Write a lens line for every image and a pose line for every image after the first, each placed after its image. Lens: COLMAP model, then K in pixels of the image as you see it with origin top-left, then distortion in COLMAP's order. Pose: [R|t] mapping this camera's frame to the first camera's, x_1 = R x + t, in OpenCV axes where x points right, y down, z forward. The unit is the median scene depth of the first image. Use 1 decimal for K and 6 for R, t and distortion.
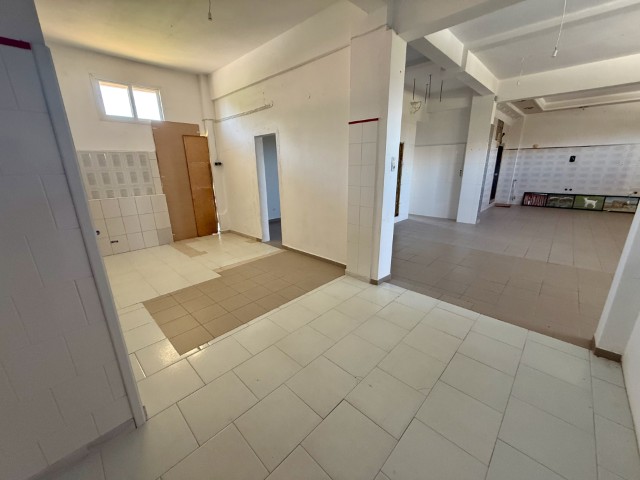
lens RADIAL K [[254.8, 0, 321.2], [0, 254.8, 238.0], [0, 0, 1]] dist [-0.002376, 0.000396]
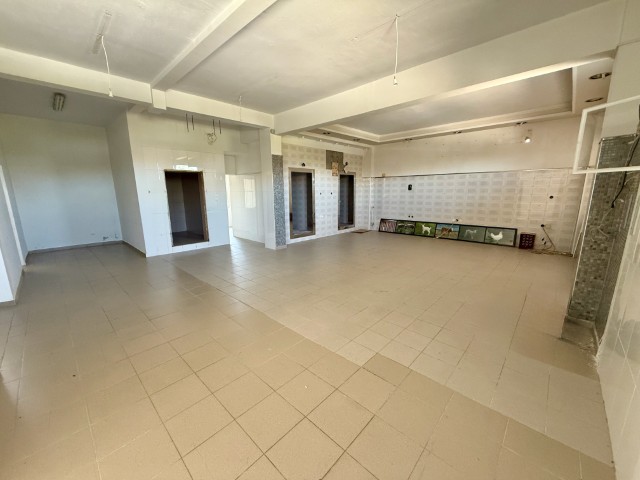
lens RADIAL K [[254.8, 0, 320.7], [0, 254.8, 240.5], [0, 0, 1]] dist [-0.002376, 0.000396]
pose [[0.999990, 0.003895, 0.002130, 0.613965], [-0.003710, 0.996713, -0.080929, -0.009740], [-0.002438, 0.080920, 0.996718, -0.014438]]
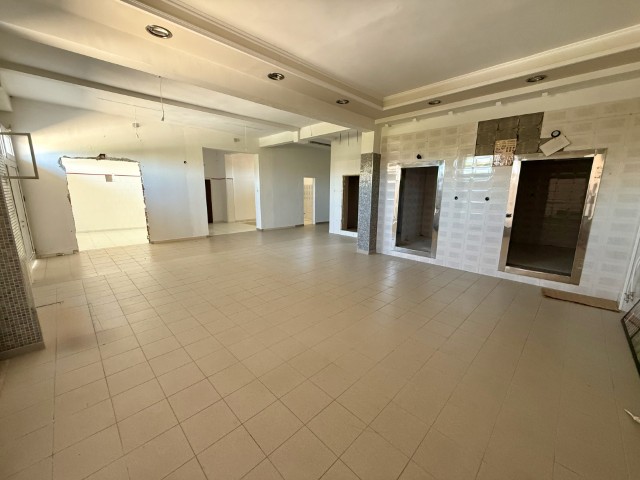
lens RADIAL K [[254.8, 0, 318.0], [0, 254.8, 240.9], [0, 0, 1]] dist [-0.002376, 0.000396]
pose [[-0.034546, 0.210239, -0.977040, 1.228426], [-0.277690, 0.937108, 0.211465, -0.206359], [0.960049, 0.278620, 0.026008, 0.633711]]
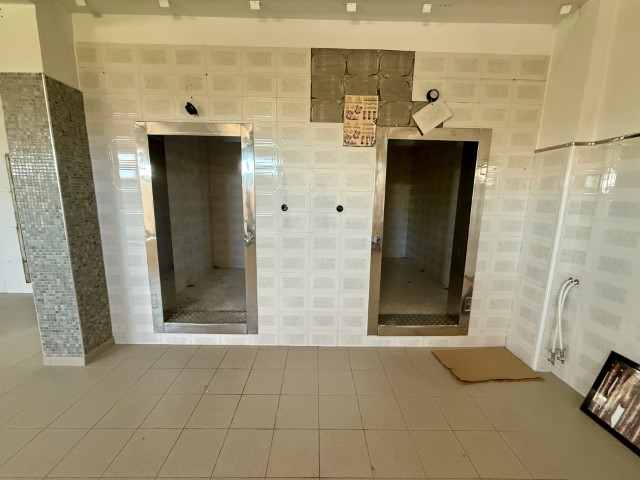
lens RADIAL K [[254.8, 0, 317.5], [0, 254.8, 238.2], [0, 0, 1]] dist [-0.002376, 0.000396]
pose [[0.694376, 0.142385, -0.705385, 0.847603], [-0.221238, 0.974994, -0.020979, -0.232937], [0.684759, 0.170626, 0.708514, 0.760416]]
